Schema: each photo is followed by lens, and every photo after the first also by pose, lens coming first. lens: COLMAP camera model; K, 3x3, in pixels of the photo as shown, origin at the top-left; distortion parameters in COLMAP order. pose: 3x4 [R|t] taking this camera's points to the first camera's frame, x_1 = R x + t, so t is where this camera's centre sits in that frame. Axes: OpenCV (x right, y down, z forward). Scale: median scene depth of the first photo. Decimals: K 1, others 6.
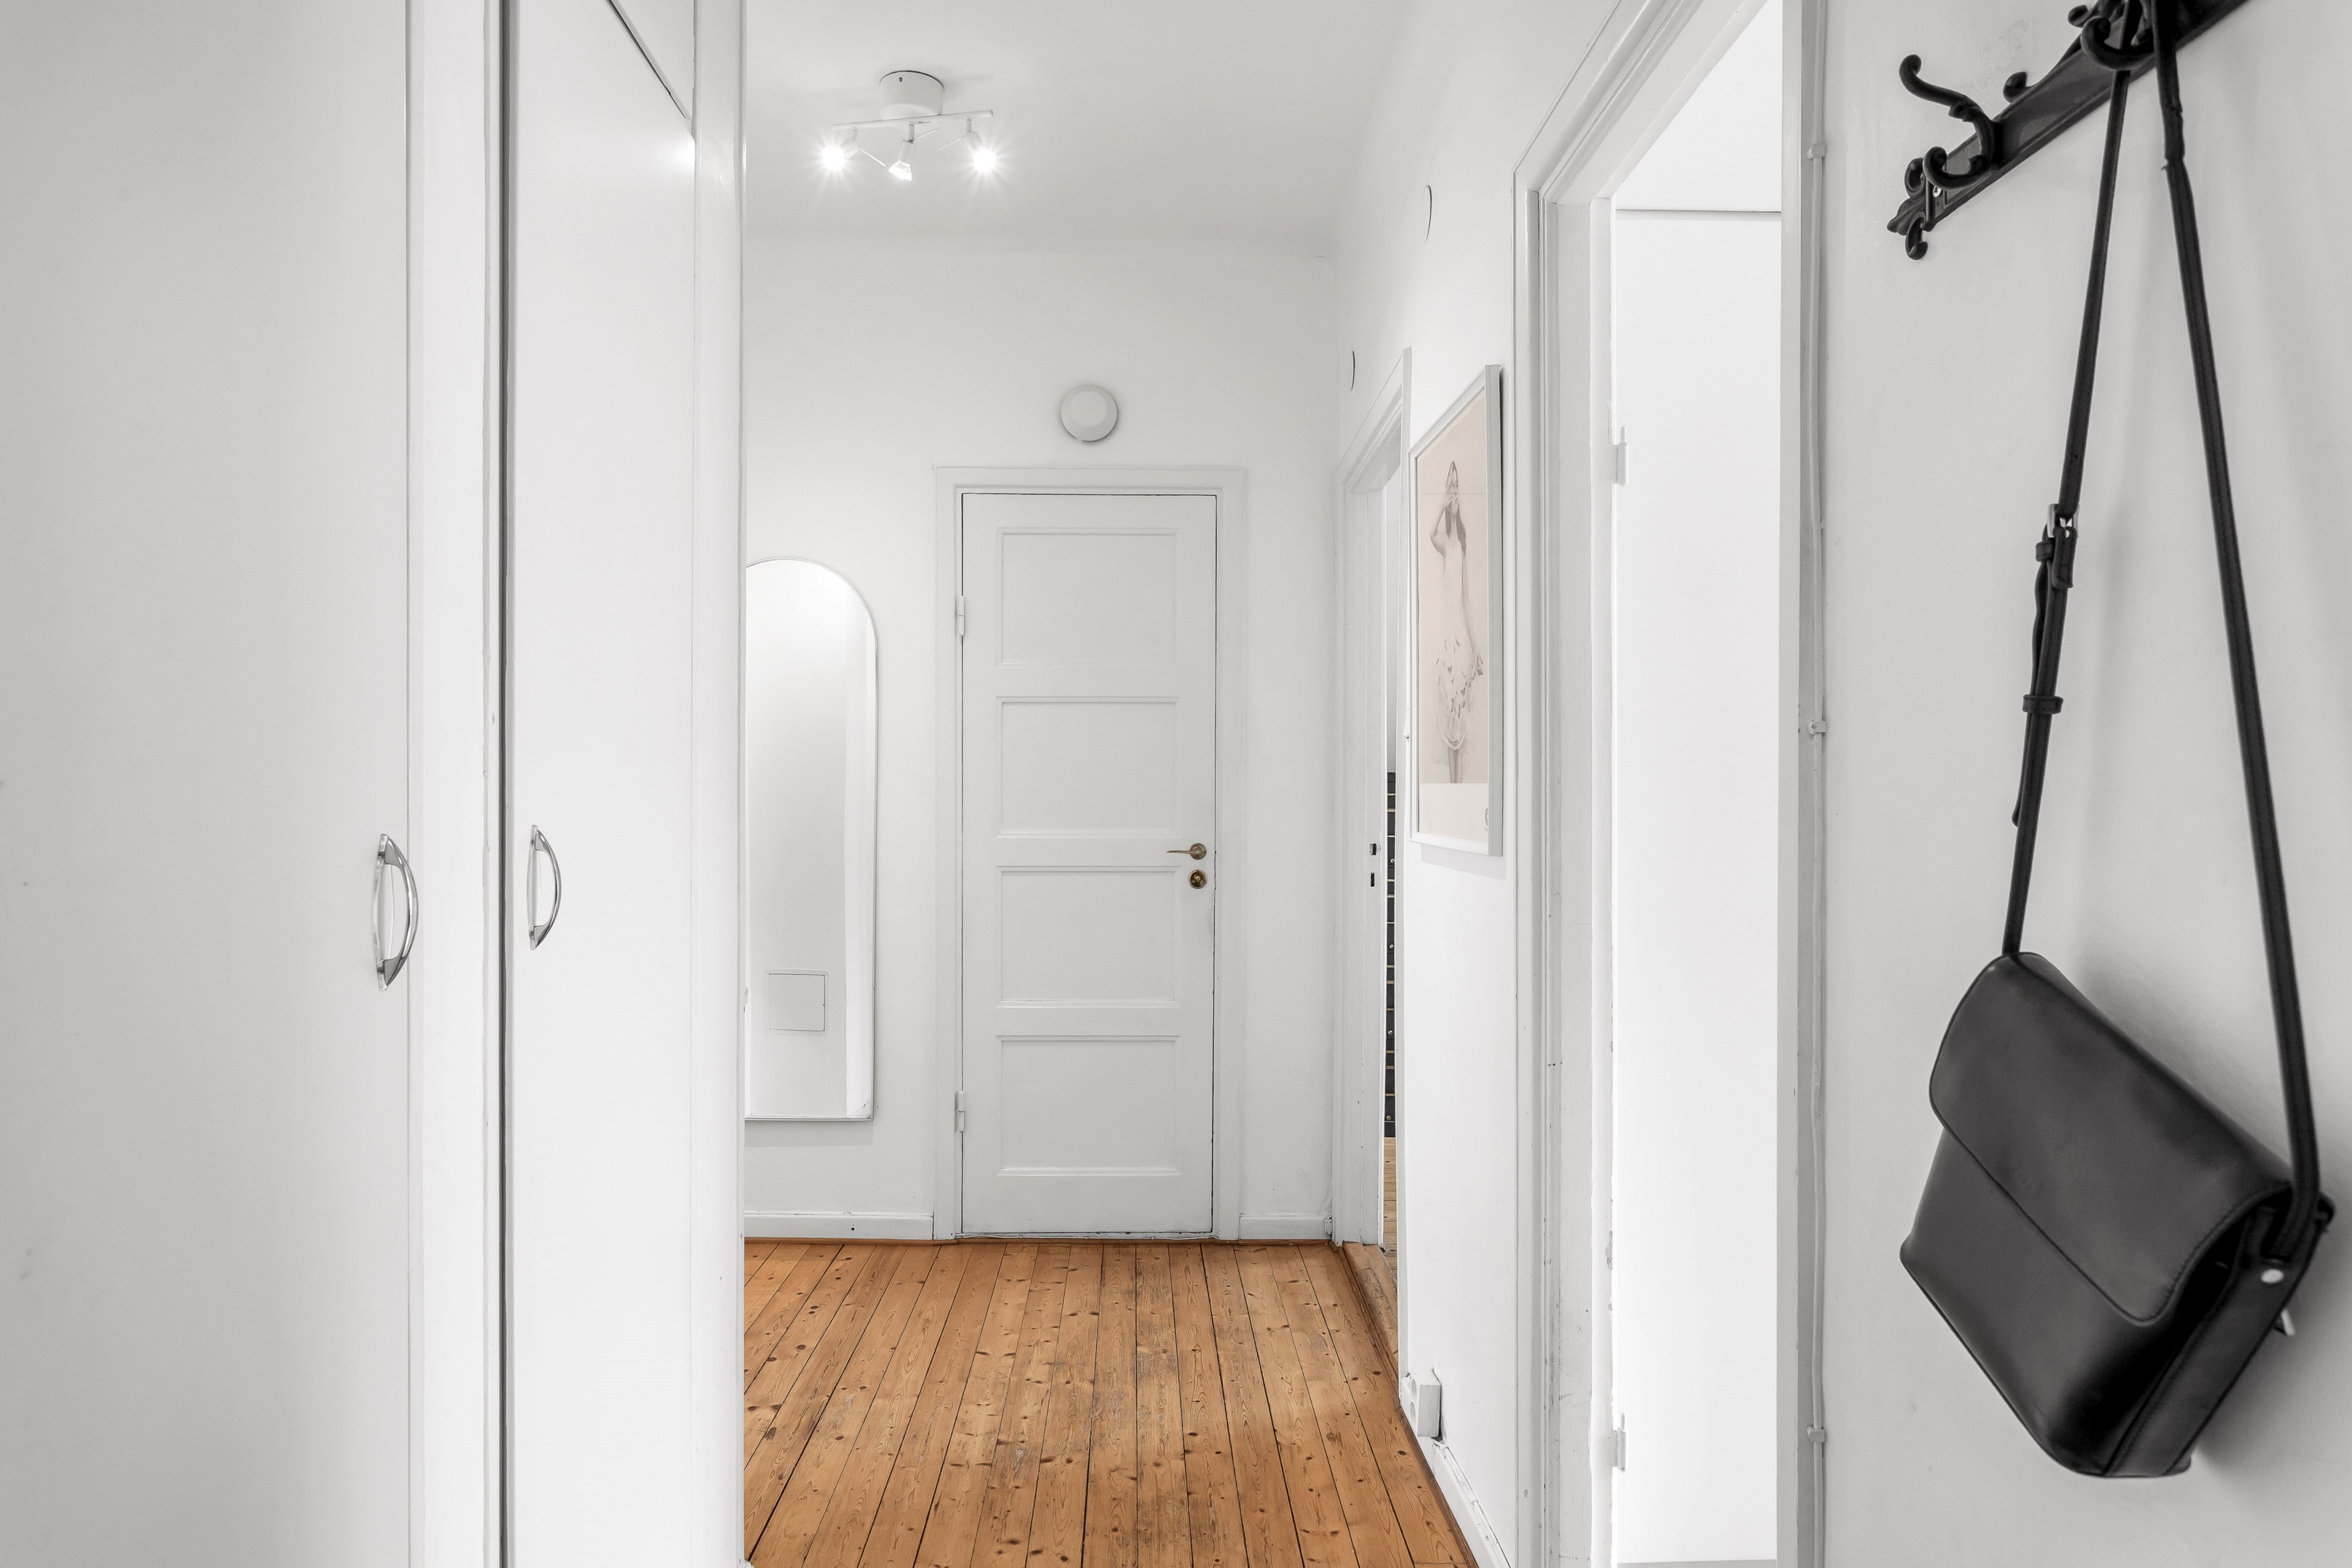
lens RADIAL K [[1420.5, 0, 1176.0], [0, 1420.5, 784.0], [0, 0, 1]] dist [0.058713, 0.000634]
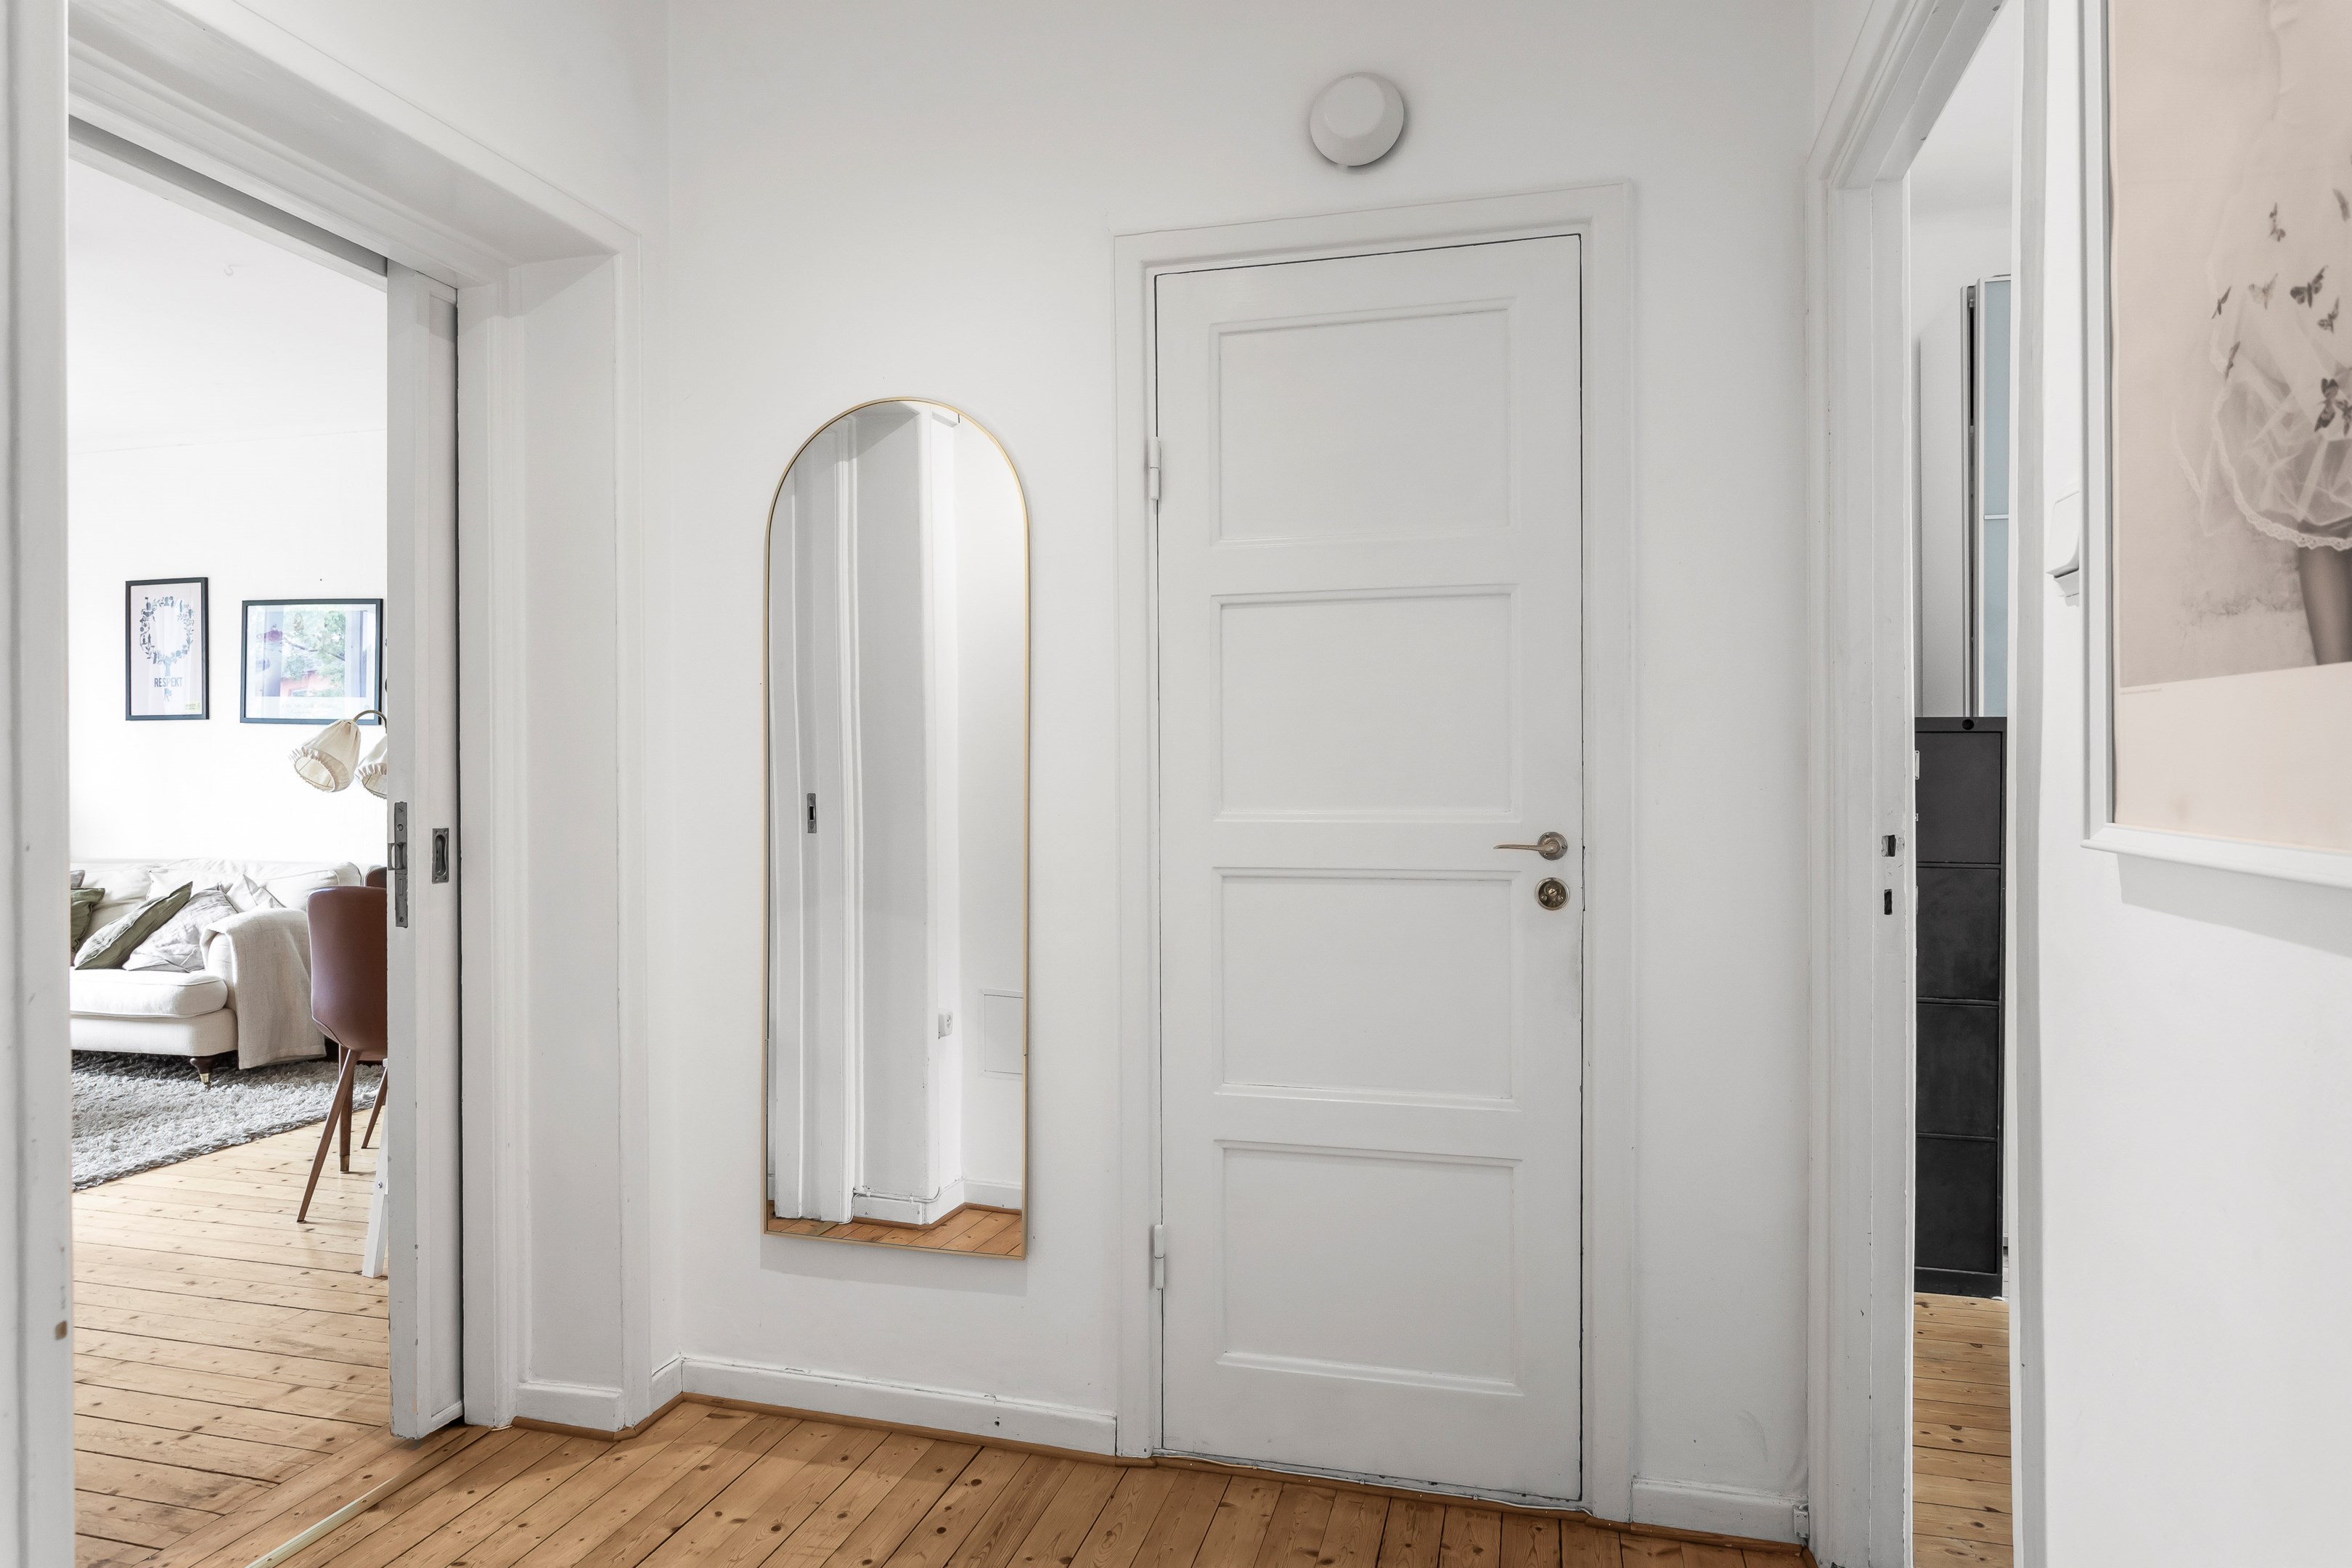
lens RADIAL K [[1363.9, 0, 1154.3], [0, 1363.9, 773.1], [0, 0, 1]] dist [0.001266, 0.003260]
pose [[0.950779, -0.007111, -0.309789, 0.034494], [0.009898, 0.999923, 0.007427, 0.011819], [0.309712, -0.010128, 0.950776, 0.423496]]
